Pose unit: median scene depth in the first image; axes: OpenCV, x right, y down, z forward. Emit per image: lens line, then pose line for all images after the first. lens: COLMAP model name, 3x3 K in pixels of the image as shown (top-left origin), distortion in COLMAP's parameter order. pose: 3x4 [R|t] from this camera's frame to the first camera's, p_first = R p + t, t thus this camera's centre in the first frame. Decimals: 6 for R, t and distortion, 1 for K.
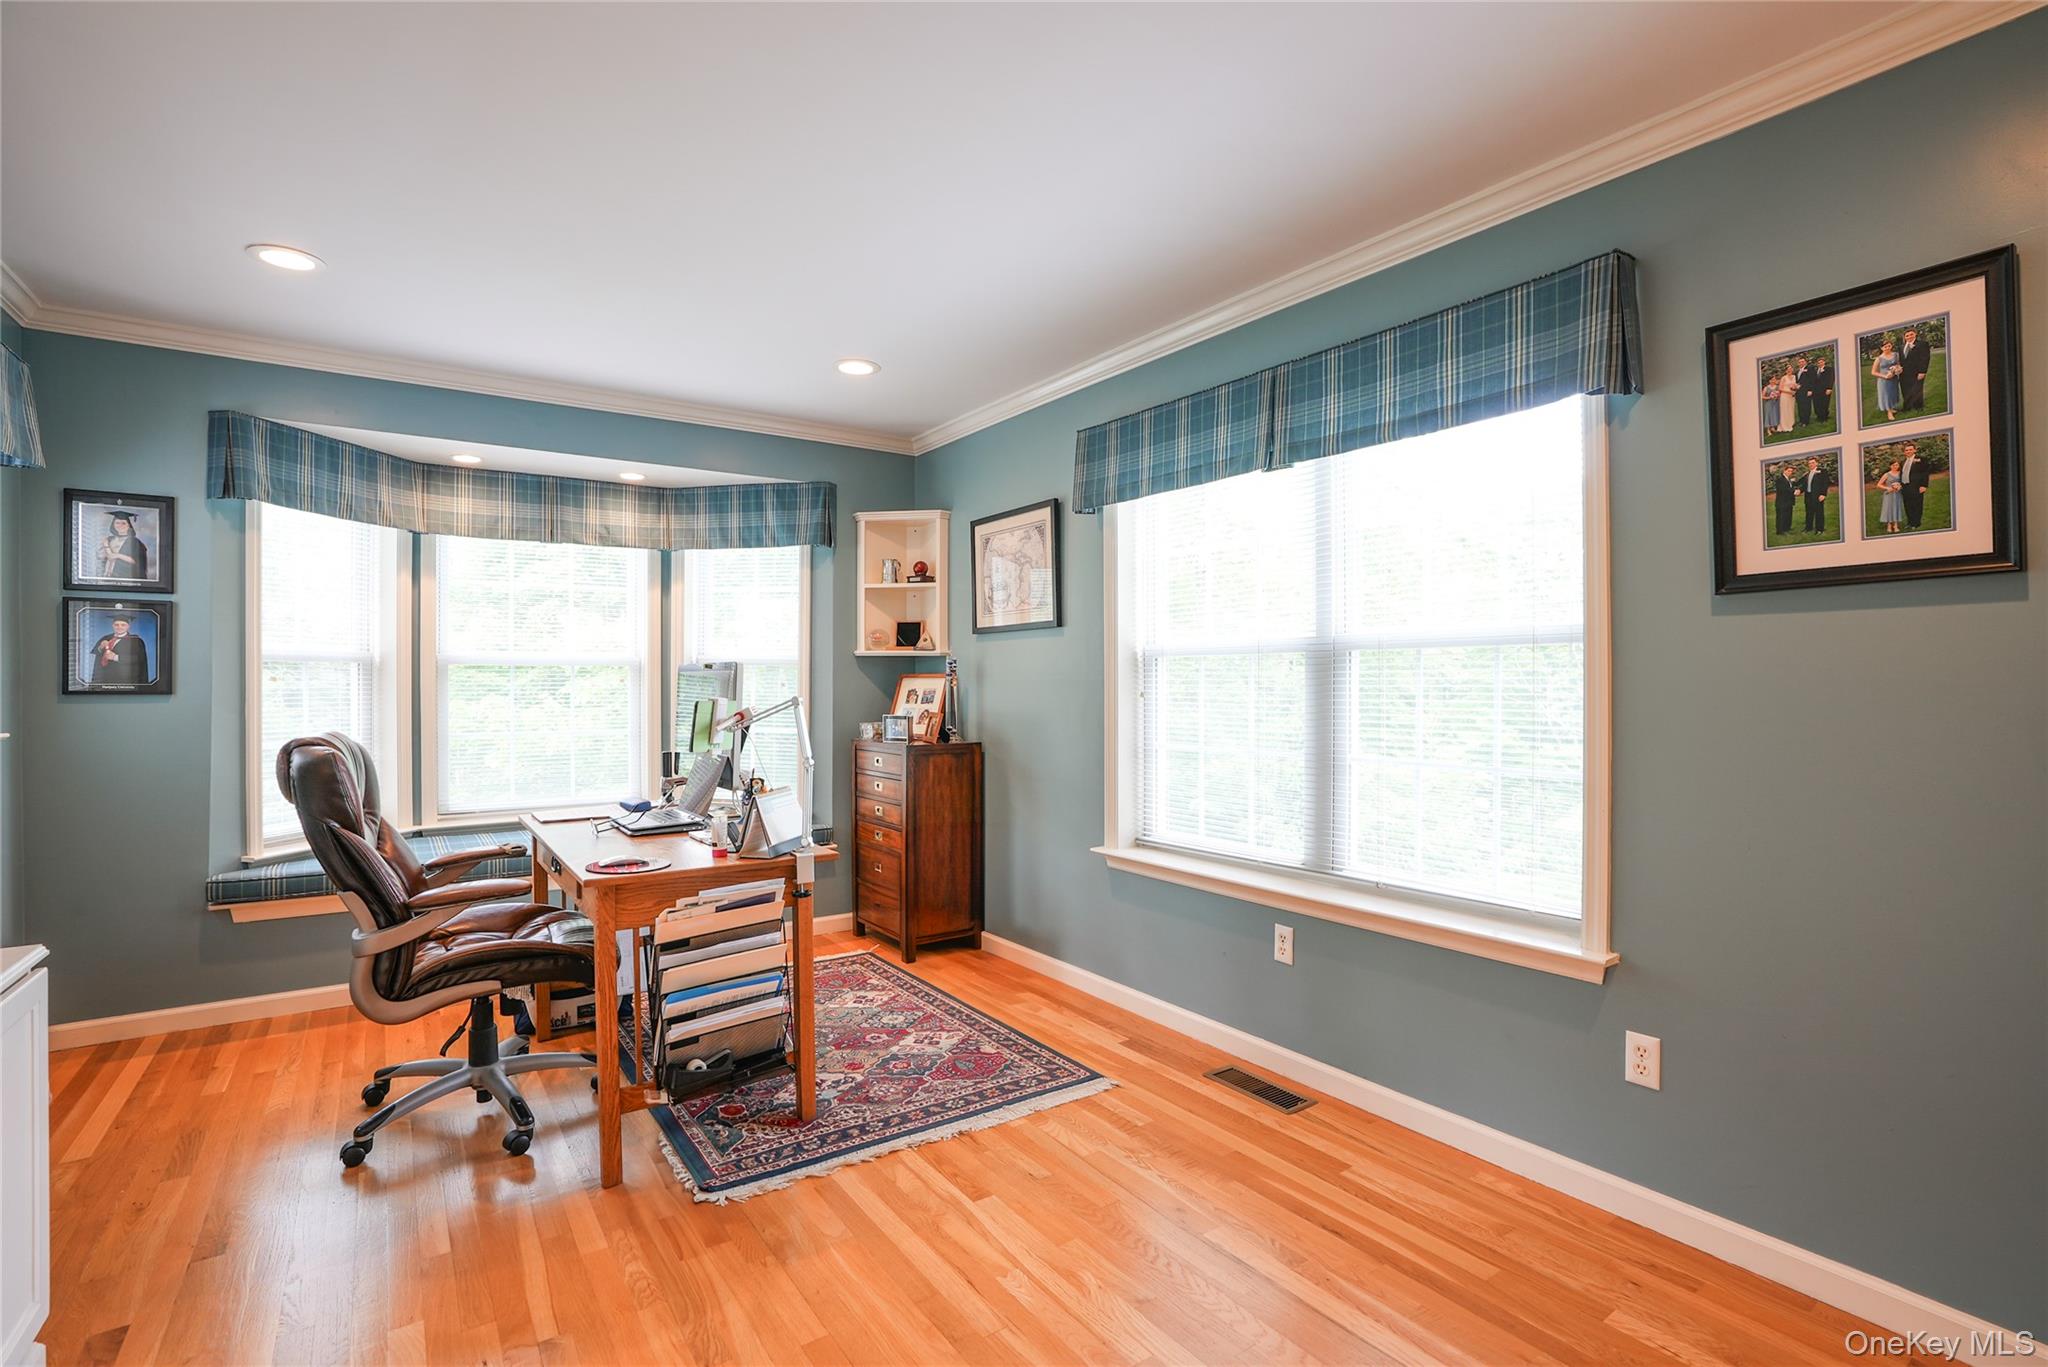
lens RADIAL K [[963.1, 0, 1015.4], [0, 963.1, 682.5], [0, 0, 1]] dist [-0.001170, 0.001642]
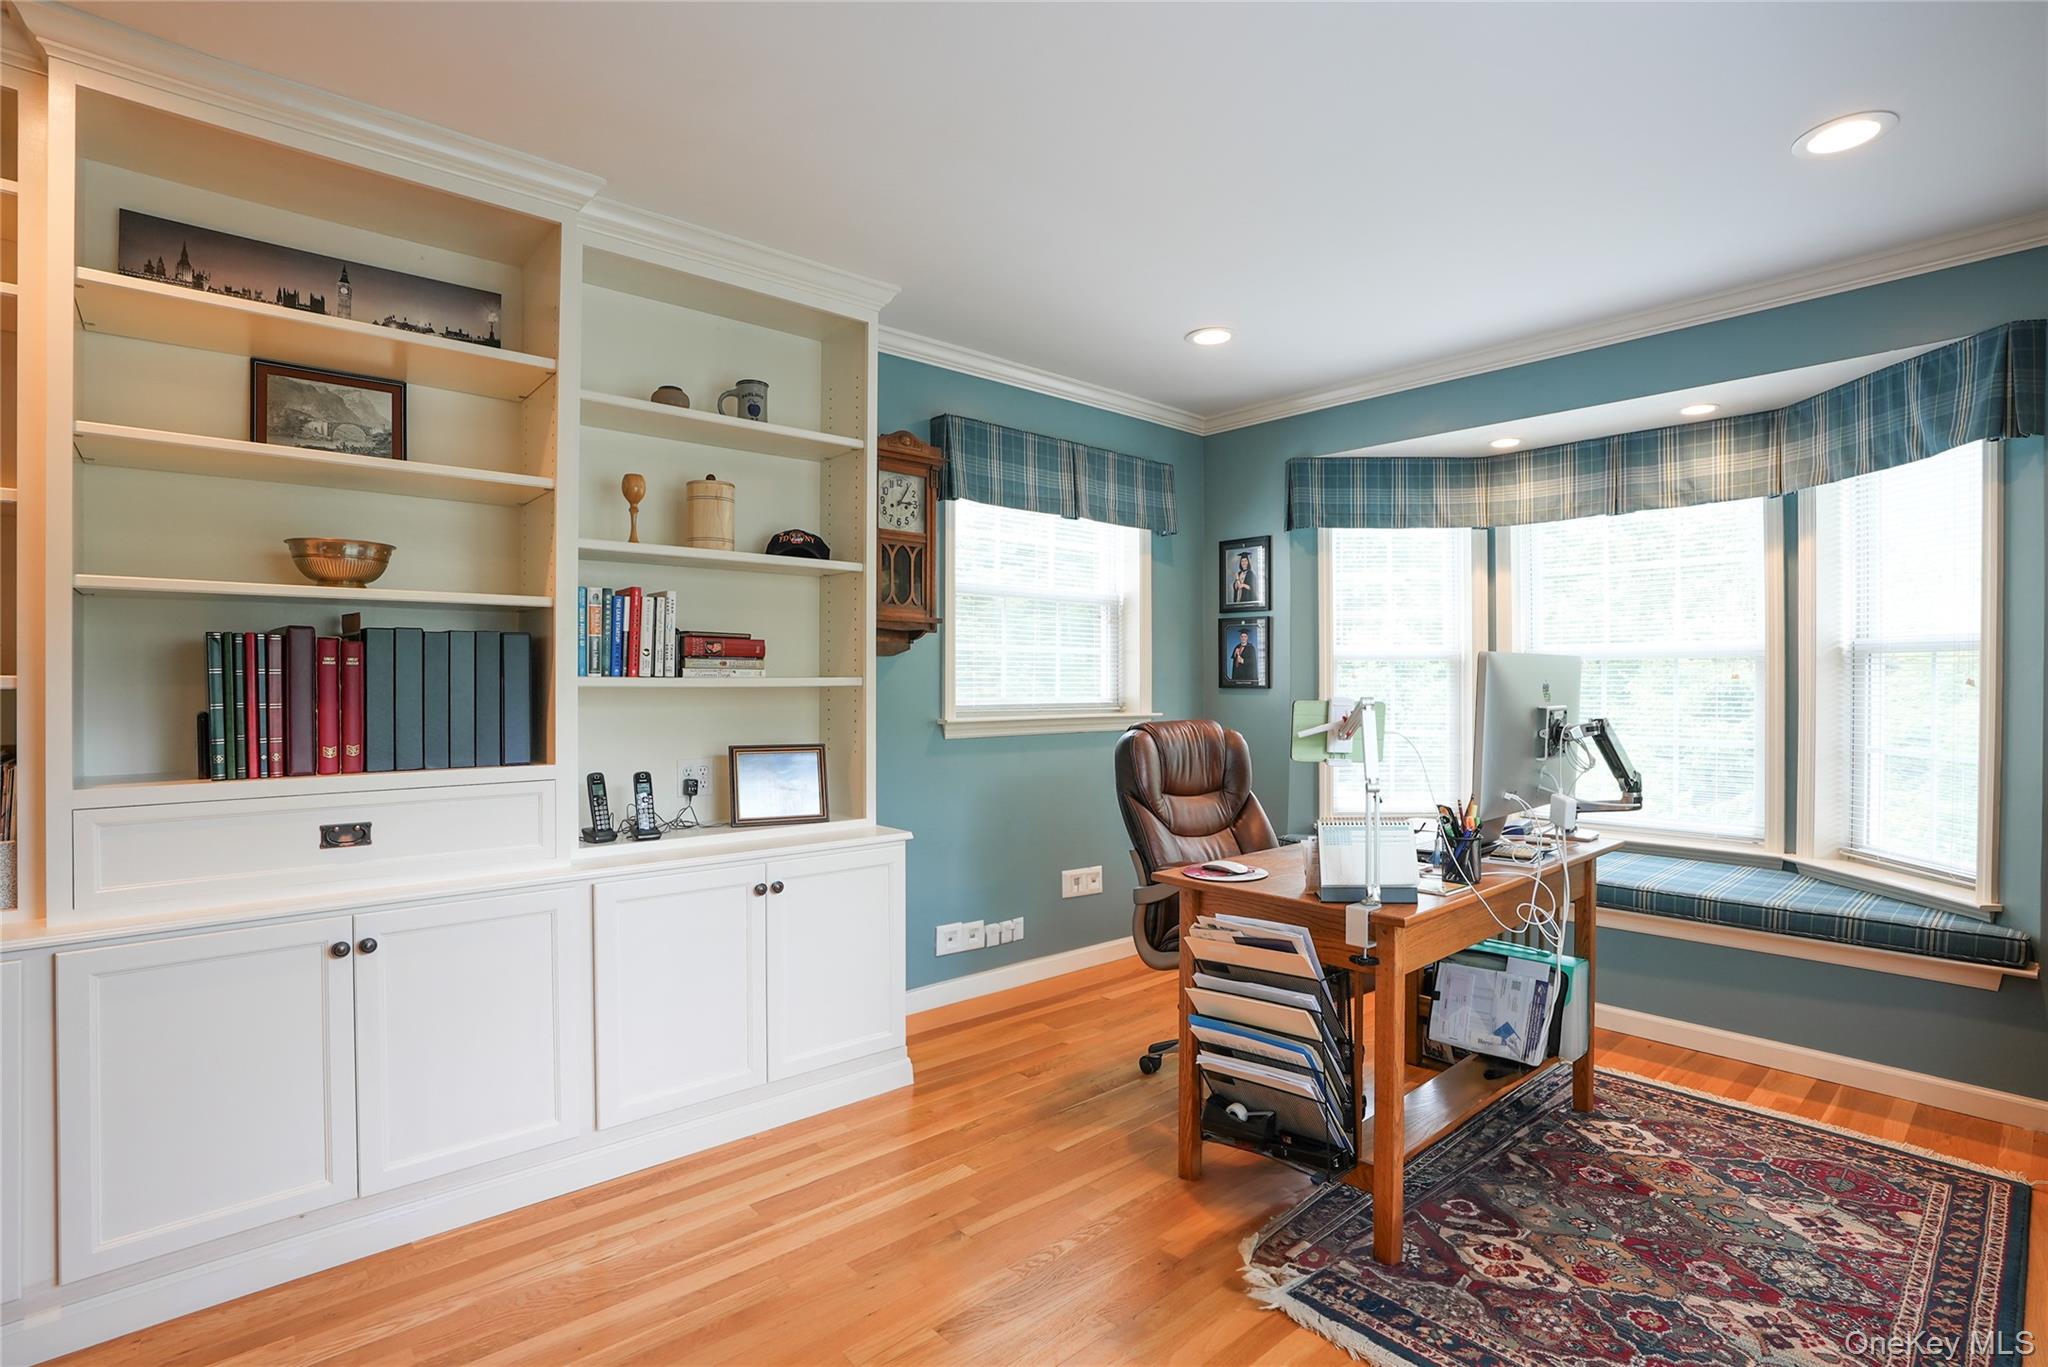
lens RADIAL K [[963.1, 0, 1016.7], [0, 963.1, 689.3], [0, 0, 1]] dist [-0.001170, 0.001642]
pose [[0.175831, 0.012547, -0.984340, 0.302294], [-0.002034, 0.999921, 0.012382, -0.000913], [0.984418, -0.000175, 0.175843, 0.387498]]
